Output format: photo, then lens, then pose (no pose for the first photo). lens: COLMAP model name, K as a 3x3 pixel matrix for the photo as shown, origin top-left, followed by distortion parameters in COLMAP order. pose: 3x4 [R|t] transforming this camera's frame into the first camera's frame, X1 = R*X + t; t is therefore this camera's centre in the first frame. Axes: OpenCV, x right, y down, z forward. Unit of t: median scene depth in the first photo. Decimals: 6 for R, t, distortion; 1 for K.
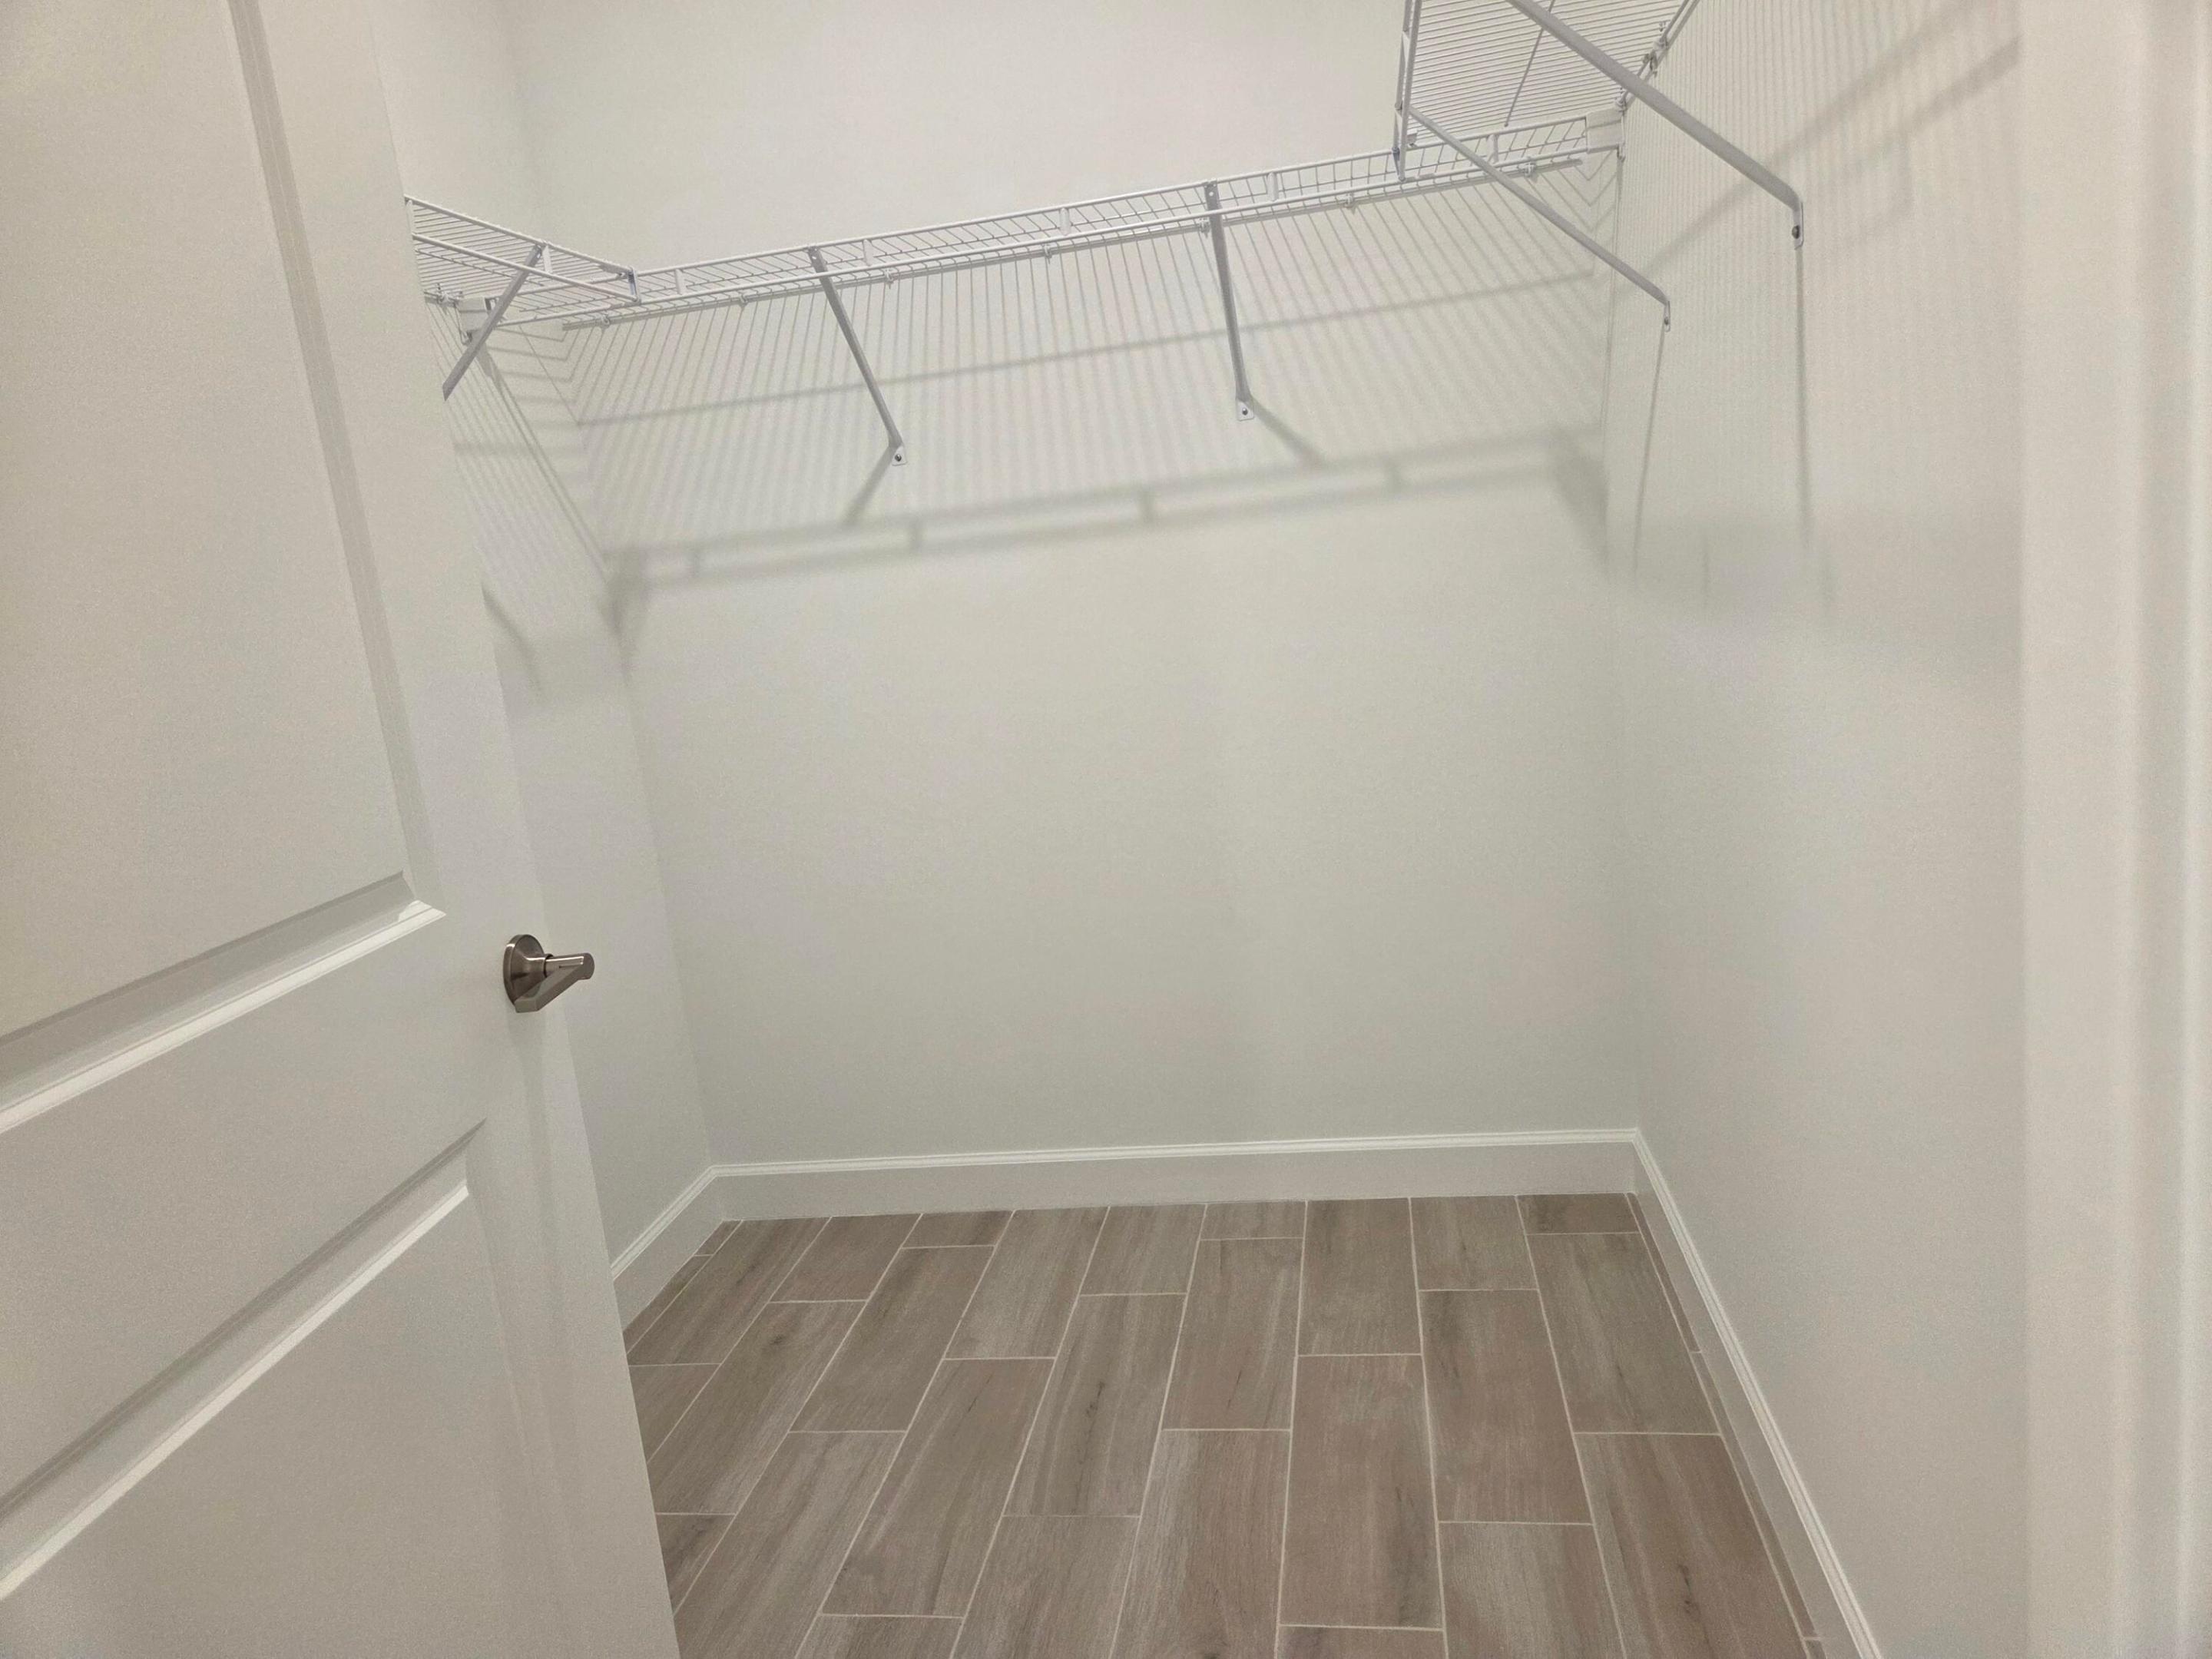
lens RADIAL K [[1483.9, 0, 1103.1], [0, 1483.9, 820.7], [0, 0, 1]] dist [0.077026, -0.072105]
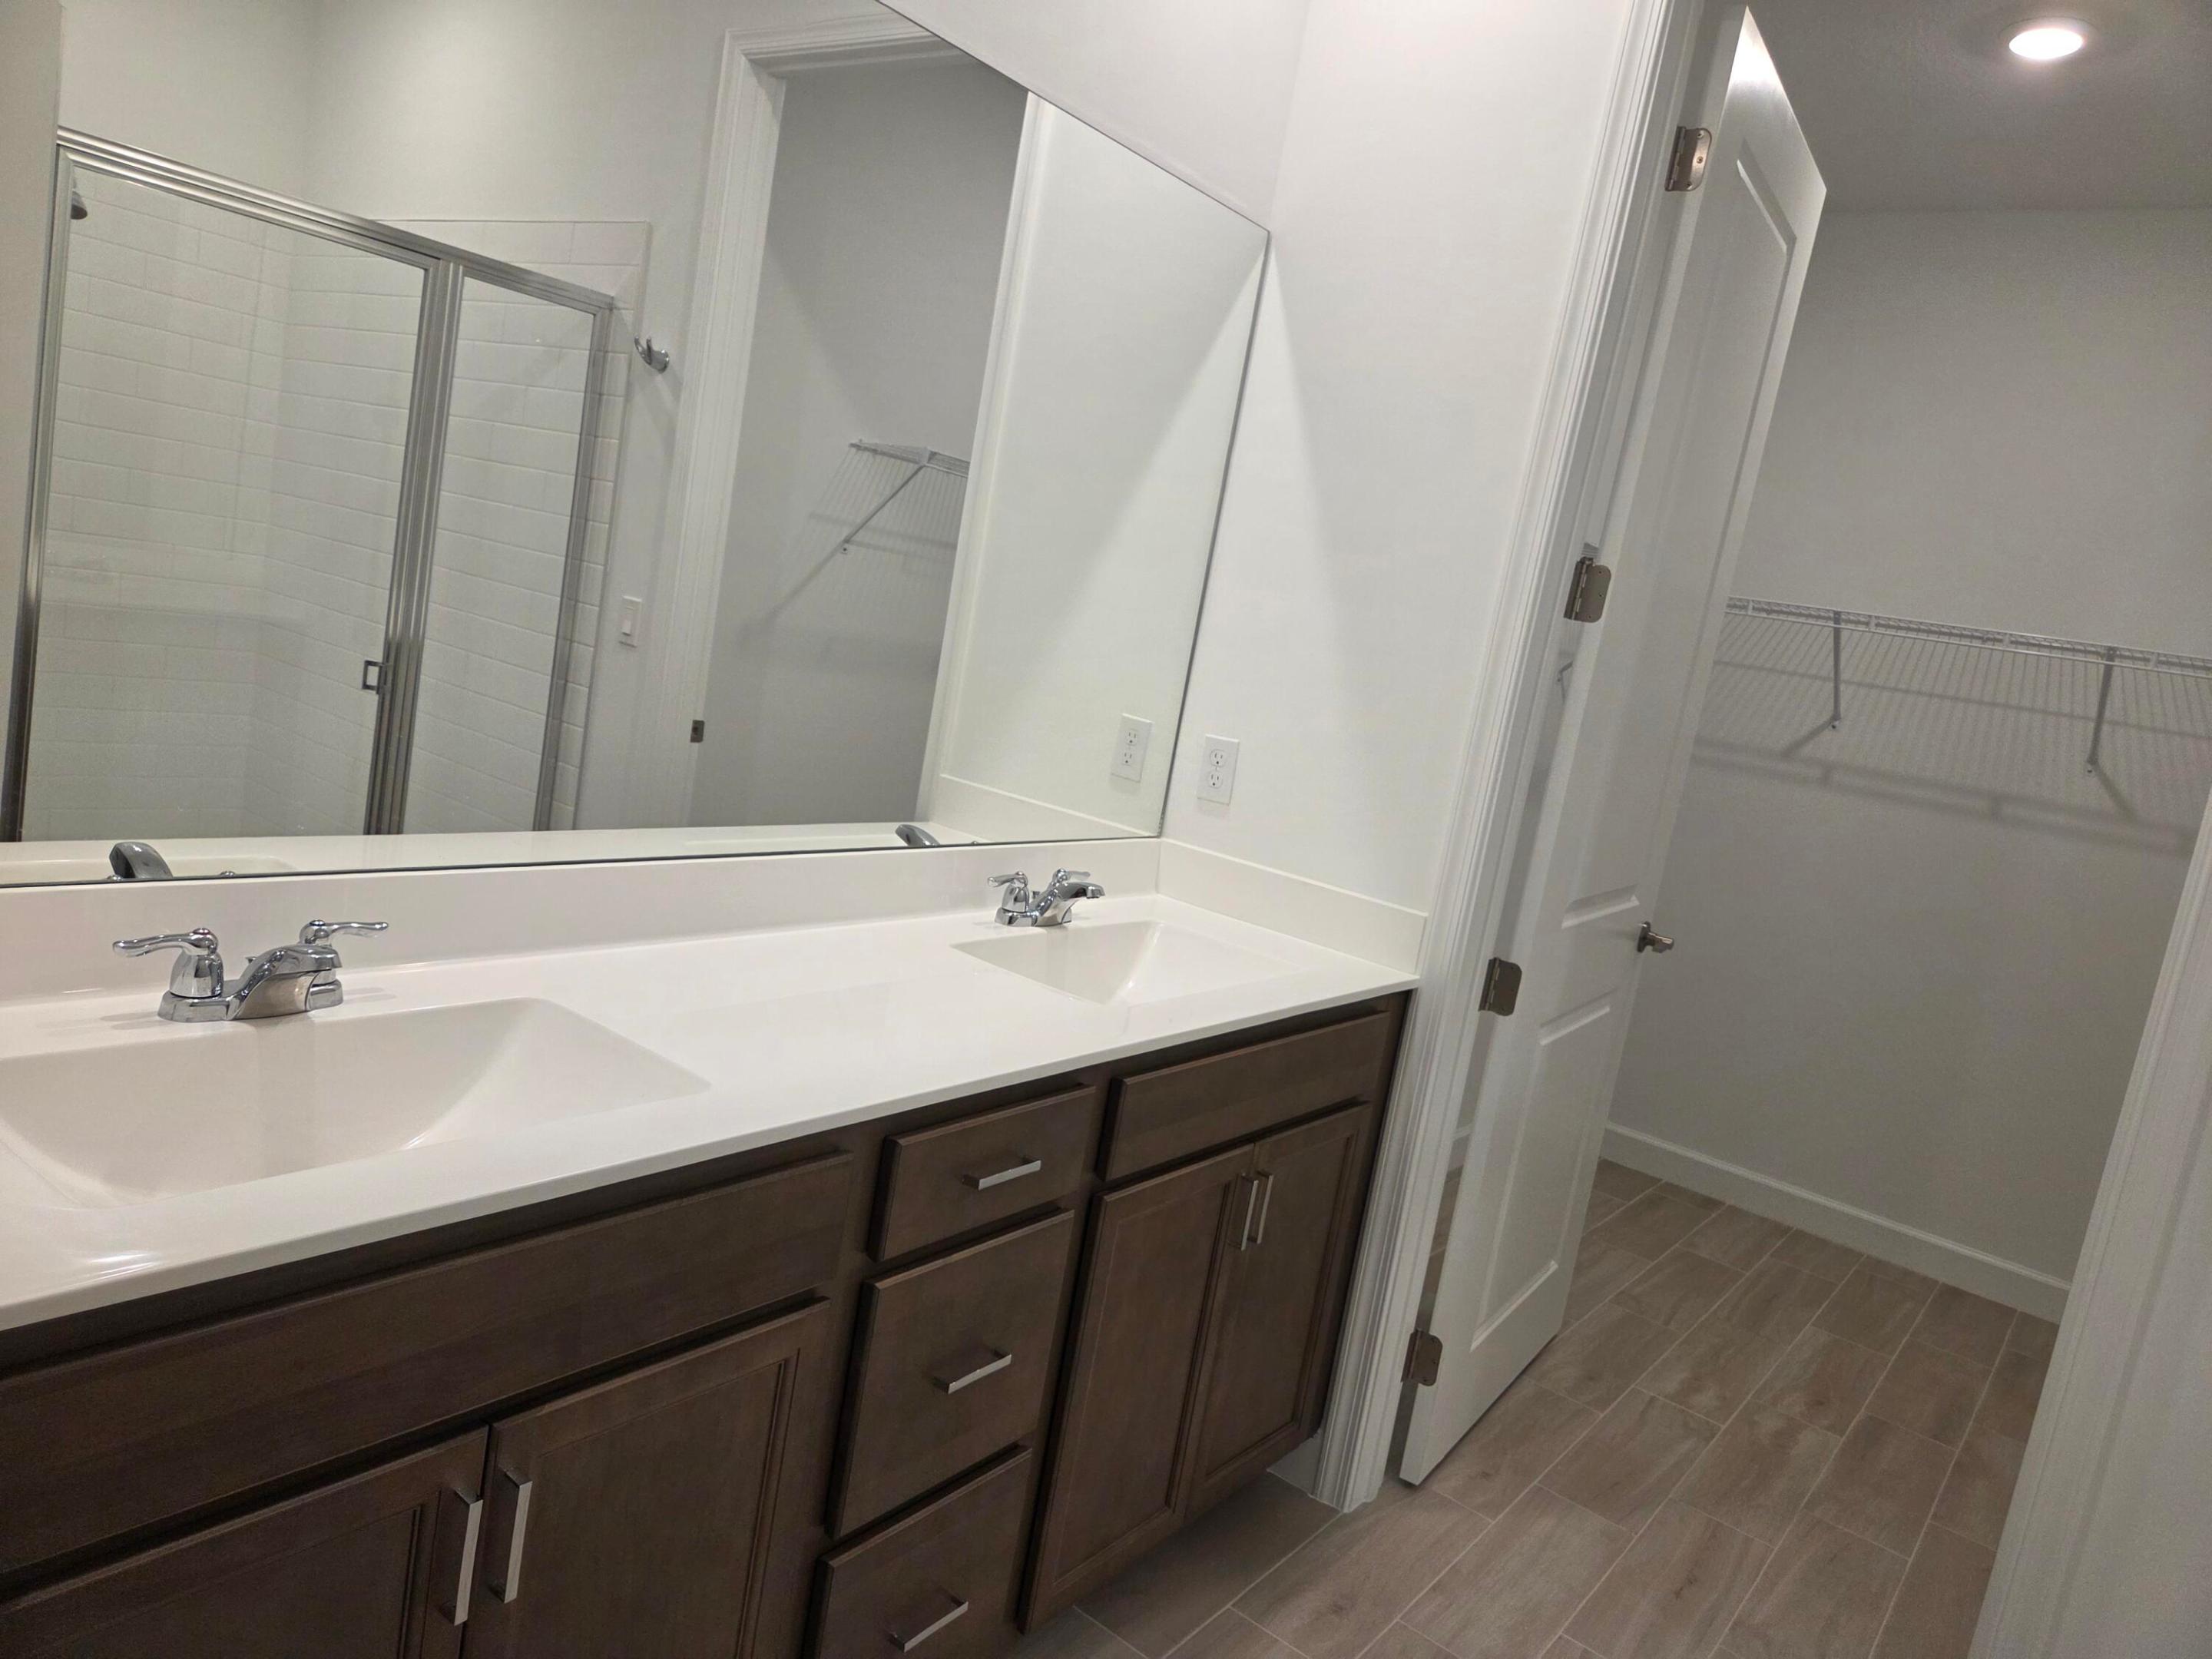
lens RADIAL K [[1521.9, 0, 1106.0], [0, 1521.9, 829.5], [0, 0, 1]] dist [0.032746, 0.001185]
pose [[0.848445, 0.327578, -0.415733, -0.084078], [-0.347839, 0.937120, 0.028522, 0.090066], [0.398935, 0.120409, 0.909039, -0.840196]]
